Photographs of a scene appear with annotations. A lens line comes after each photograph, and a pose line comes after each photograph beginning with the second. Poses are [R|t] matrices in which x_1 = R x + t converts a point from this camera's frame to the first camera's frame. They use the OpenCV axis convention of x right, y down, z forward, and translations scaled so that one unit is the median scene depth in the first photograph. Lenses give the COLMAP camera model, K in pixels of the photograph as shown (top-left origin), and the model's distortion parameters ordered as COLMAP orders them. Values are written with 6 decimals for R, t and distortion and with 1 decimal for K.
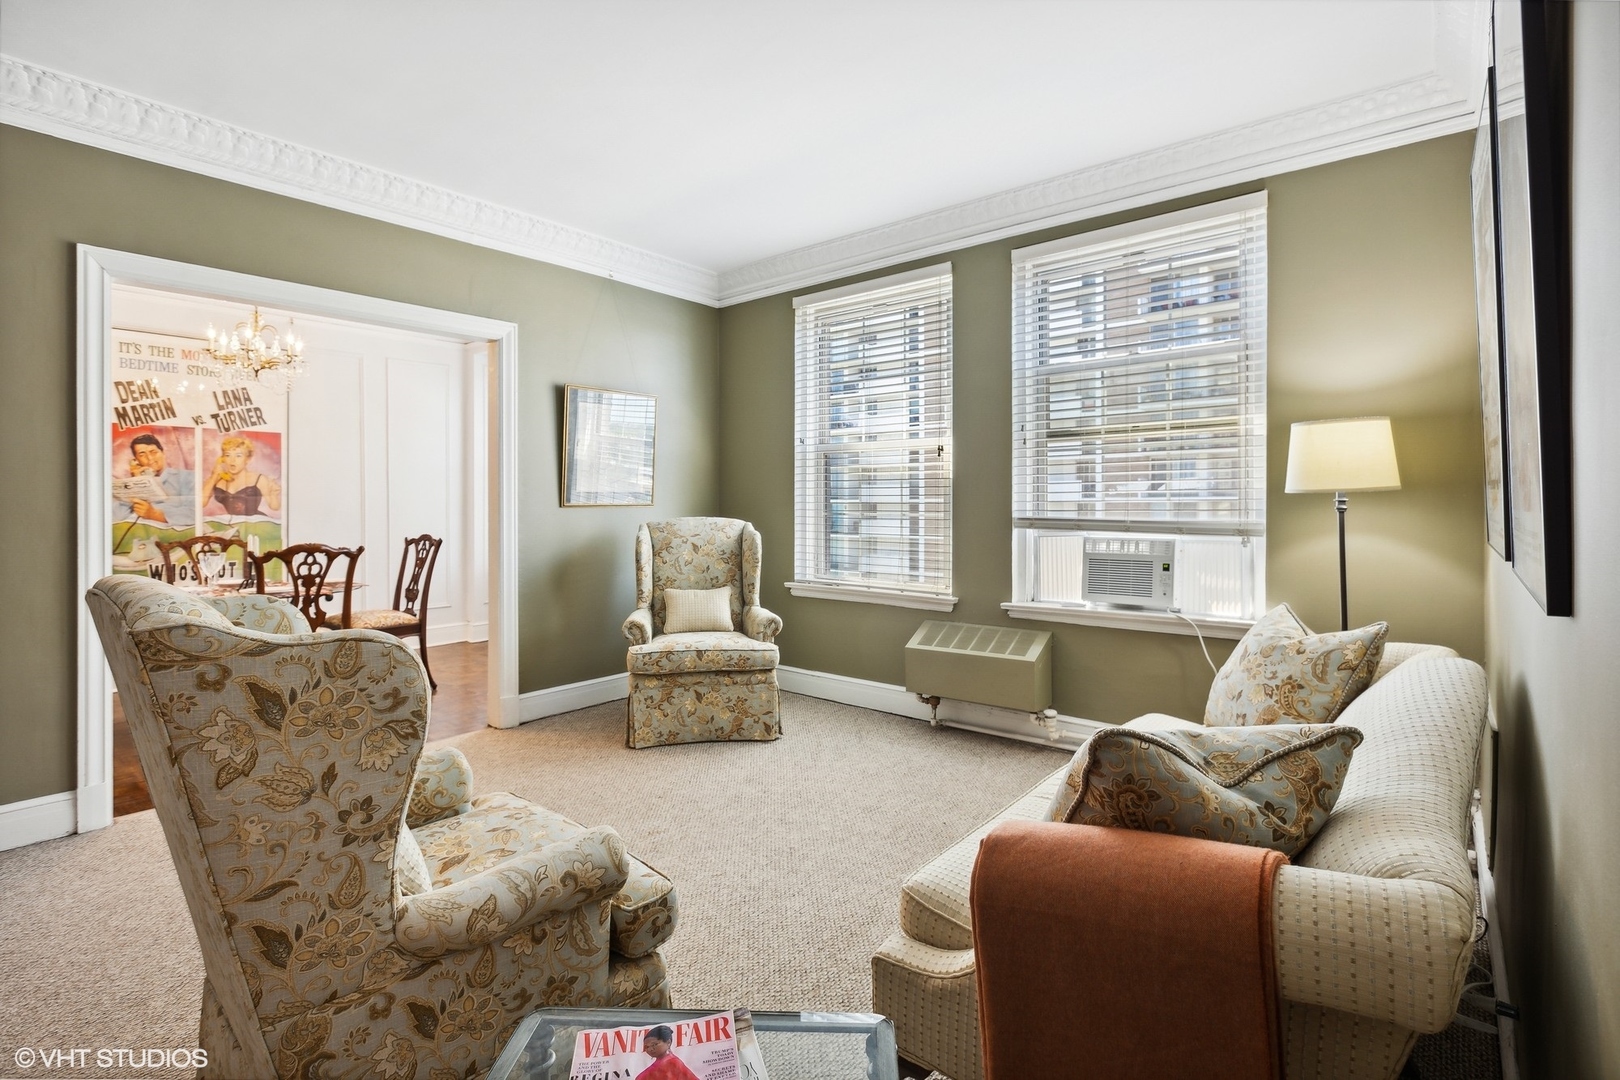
lens RADIAL K [[753.6, 0, 803.0], [0, 753.6, 506.4], [0, 0, 1]] dist [-0.001717, -0.000038]
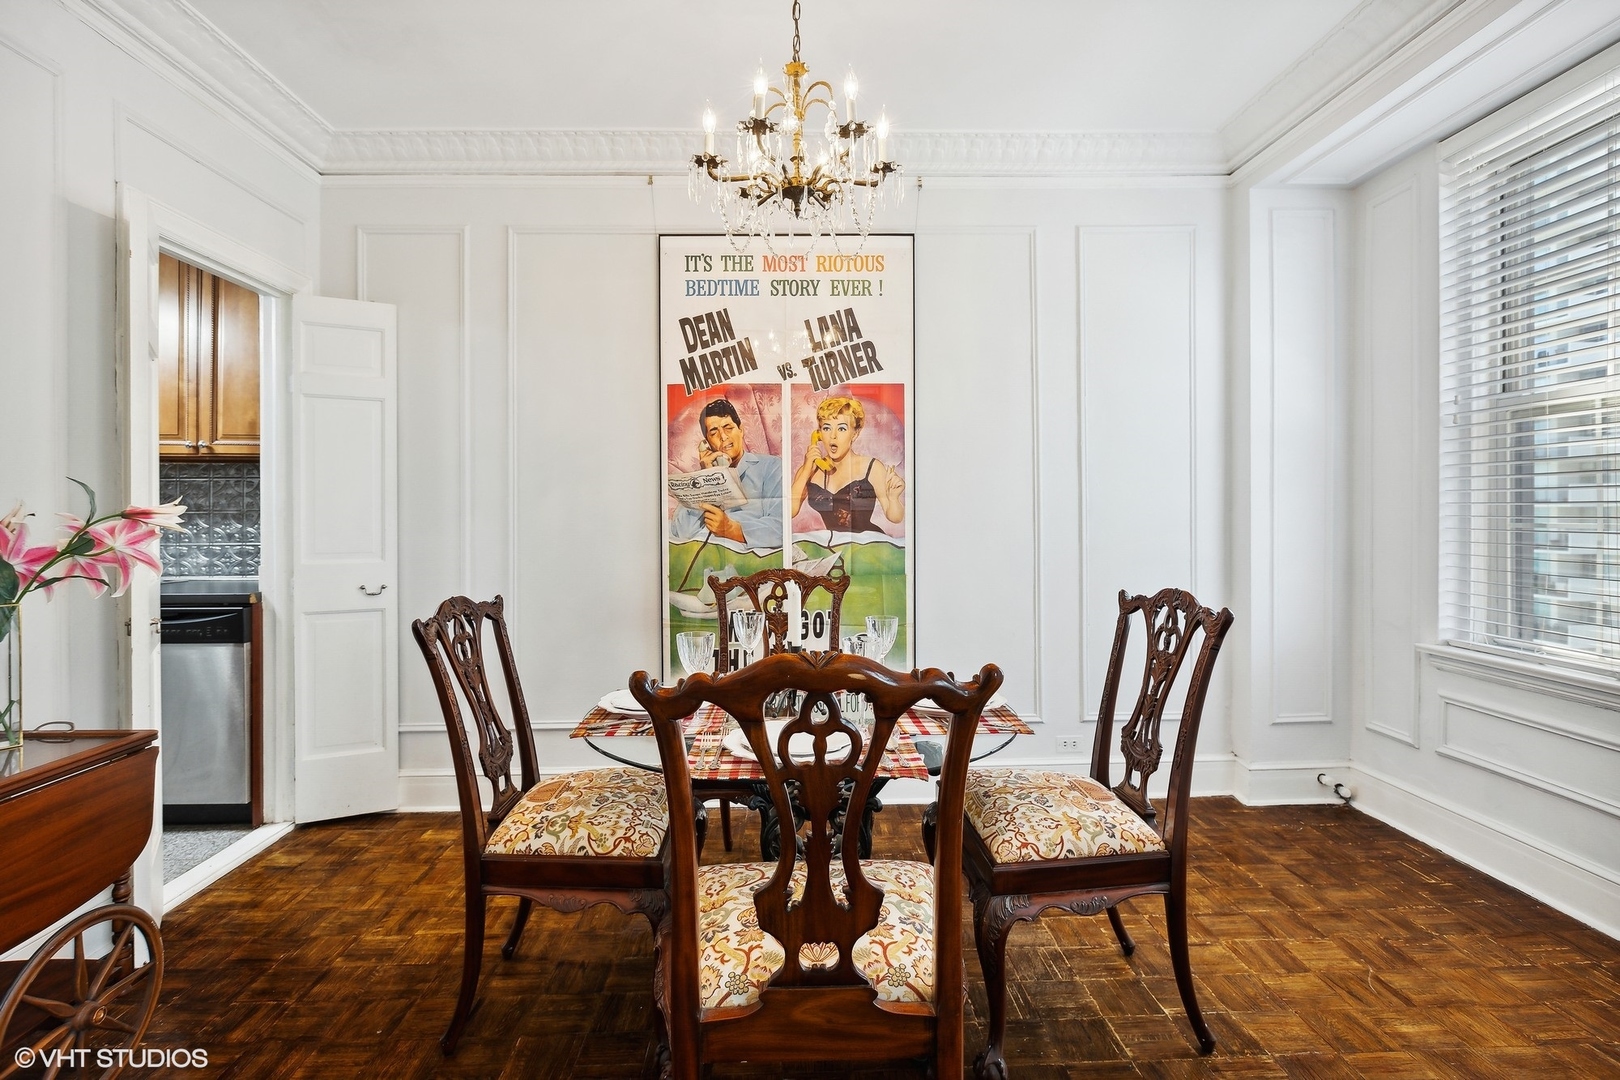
lens RADIAL K [[795.3, 0, 810.5], [0, 795.3, 518.1], [0, 0, 1]] dist [-0.002001, 0.000326]
pose [[0.675218, 0.000978, -0.737617, -0.426919], [0.002447, 0.999991, 0.003566, -0.000710], [0.737614, -0.004213, 0.675210, 0.771536]]
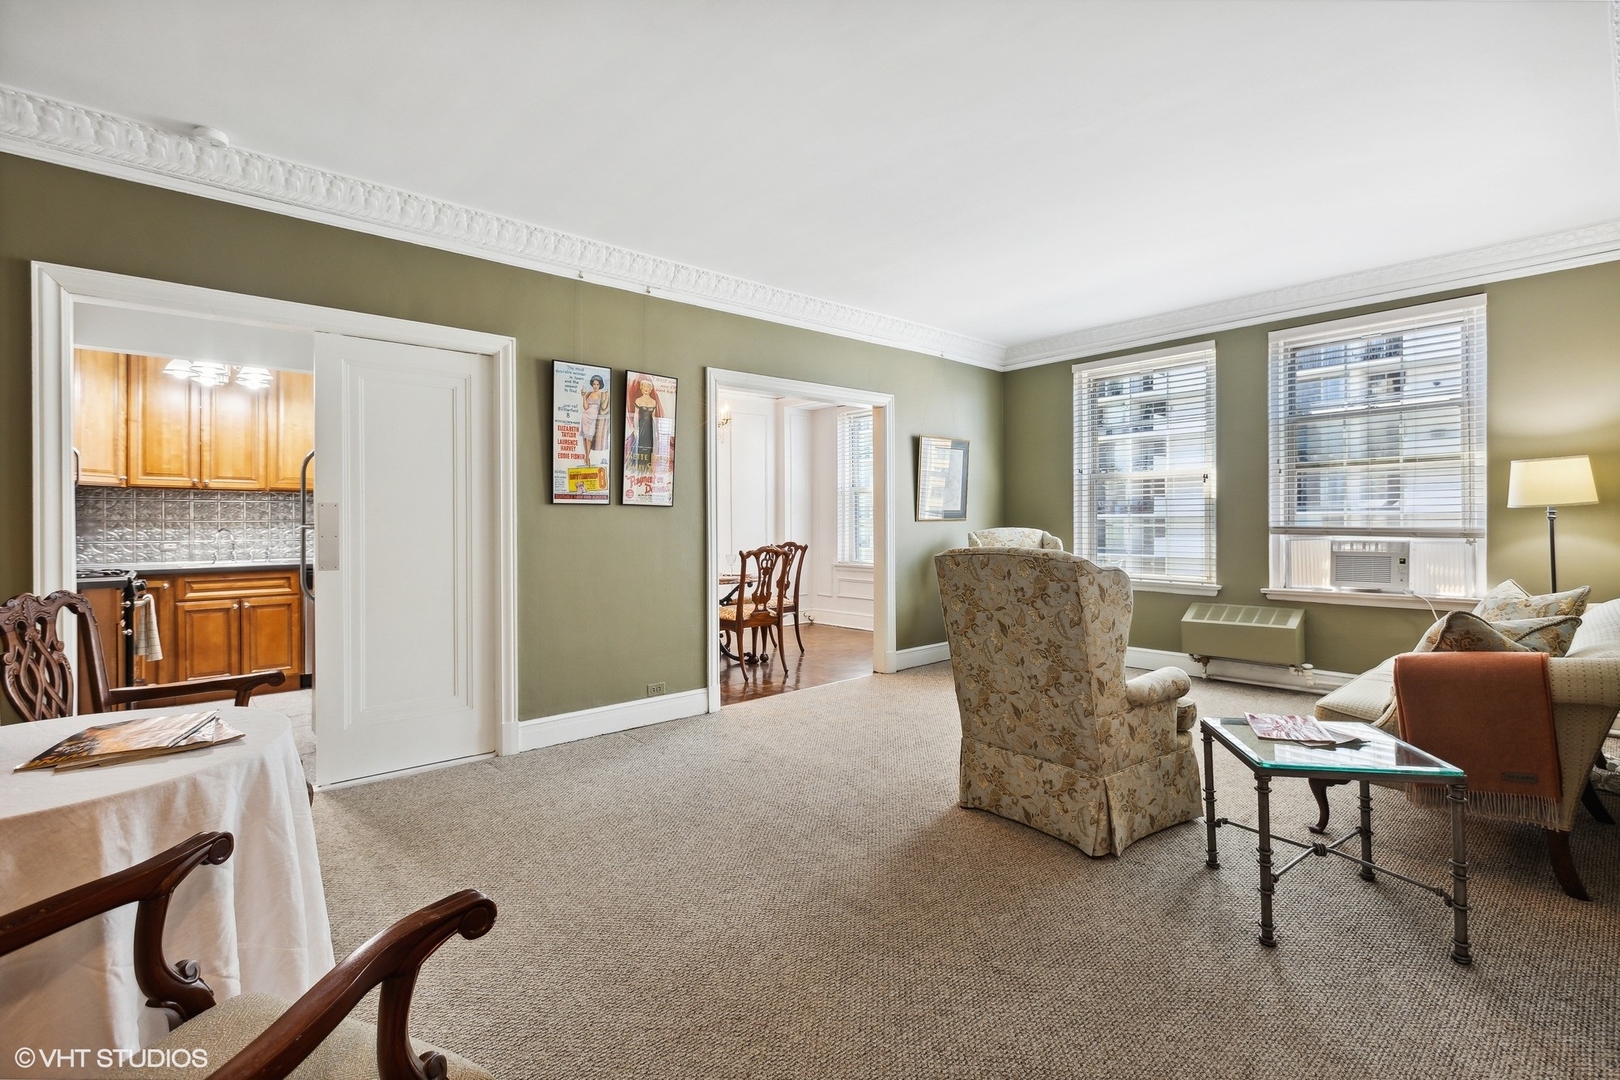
lens RADIAL K [[724.7, 0, 812.2], [0, 724.7, 521.6], [0, 0, 1]] dist [0.005688, -0.000202]
pose [[0.989154, -0.006437, -0.146738, -0.336947], [0.006148, 0.999978, -0.002419, 0.003631], [0.146751, 0.001491, 0.989172, -0.414209]]
